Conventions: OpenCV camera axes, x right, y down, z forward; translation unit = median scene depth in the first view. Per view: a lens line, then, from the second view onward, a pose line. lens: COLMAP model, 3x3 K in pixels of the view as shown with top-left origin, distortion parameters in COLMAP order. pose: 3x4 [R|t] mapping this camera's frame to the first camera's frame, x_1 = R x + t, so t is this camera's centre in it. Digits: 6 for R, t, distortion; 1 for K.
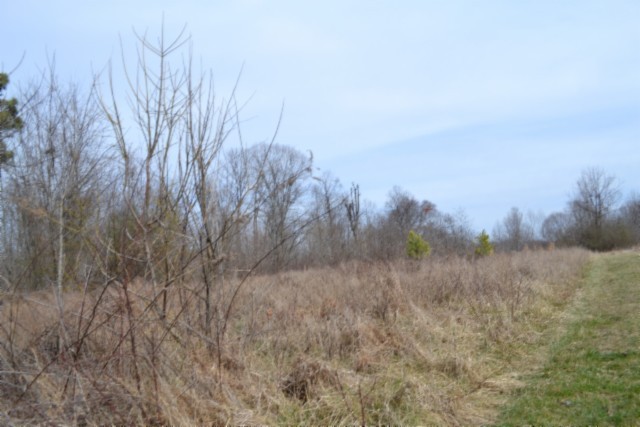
lens RADIAL K [[540.1, 0, 320.0], [0, 540.1, 213.5], [0, 0, 1]] dist [-0.064883, -0.002440]
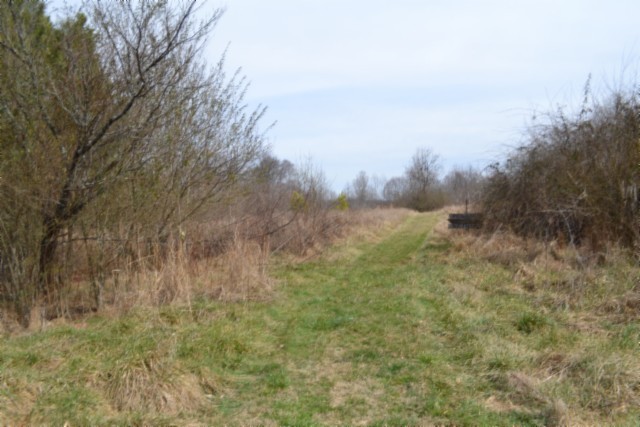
lens RADIAL K [[540.1, 0, 320.0], [0, 540.1, 213.5], [0, 0, 1]] dist [-0.064883, -0.002440]
pose [[0.960548, 0.029501, 0.276545, -0.063193], [-0.053491, 0.995390, 0.079613, -0.010309], [-0.272921, -0.091265, 0.957698, -0.143693]]
